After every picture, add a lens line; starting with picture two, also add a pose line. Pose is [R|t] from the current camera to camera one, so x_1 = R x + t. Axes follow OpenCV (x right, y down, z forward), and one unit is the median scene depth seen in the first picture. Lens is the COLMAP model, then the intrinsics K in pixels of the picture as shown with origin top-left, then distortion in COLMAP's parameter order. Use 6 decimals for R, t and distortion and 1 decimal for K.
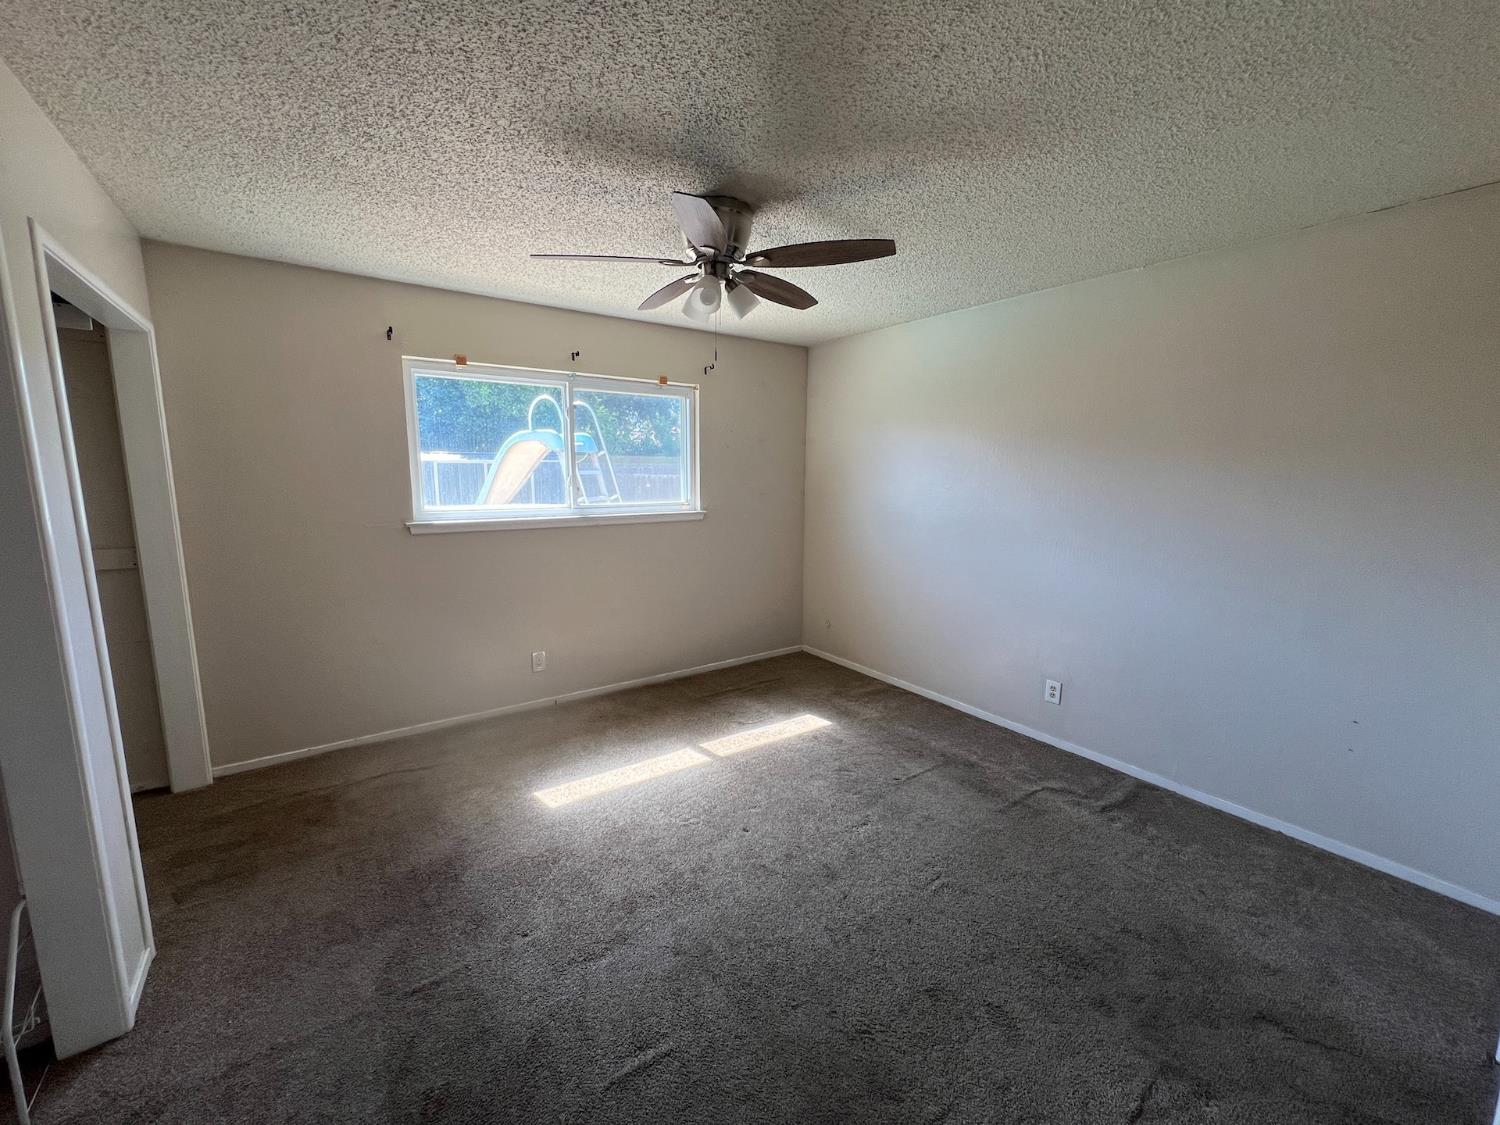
lens RADIAL K [[600.4, 0, 747.4], [0, 600.4, 559.8], [0, 0, 1]] dist [0.001729, 0.000174]
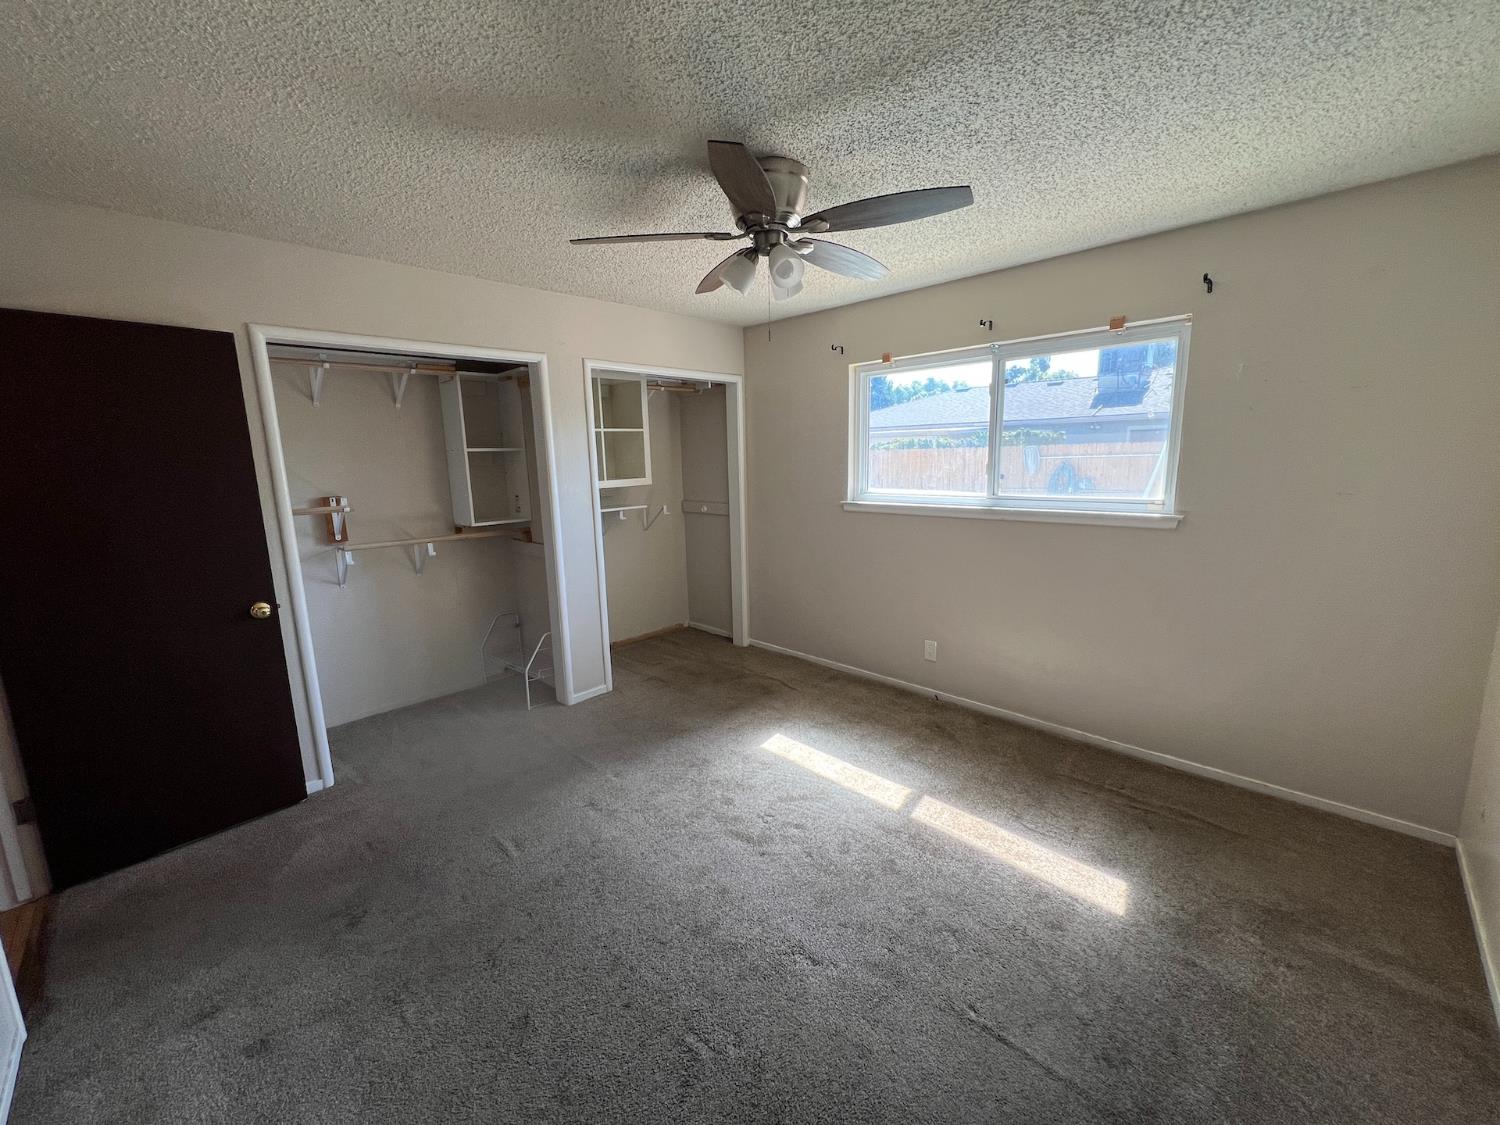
lens RADIAL K [[600.4, 0, 747.4], [0, 600.4, 559.8], [0, 0, 1]] dist [0.001729, 0.000174]
pose [[0.169195, 0.158146, -0.972812, 0.619212], [-0.122333, 0.982779, 0.138489, -0.088781], [0.977961, 0.095576, 0.185628, 0.580680]]
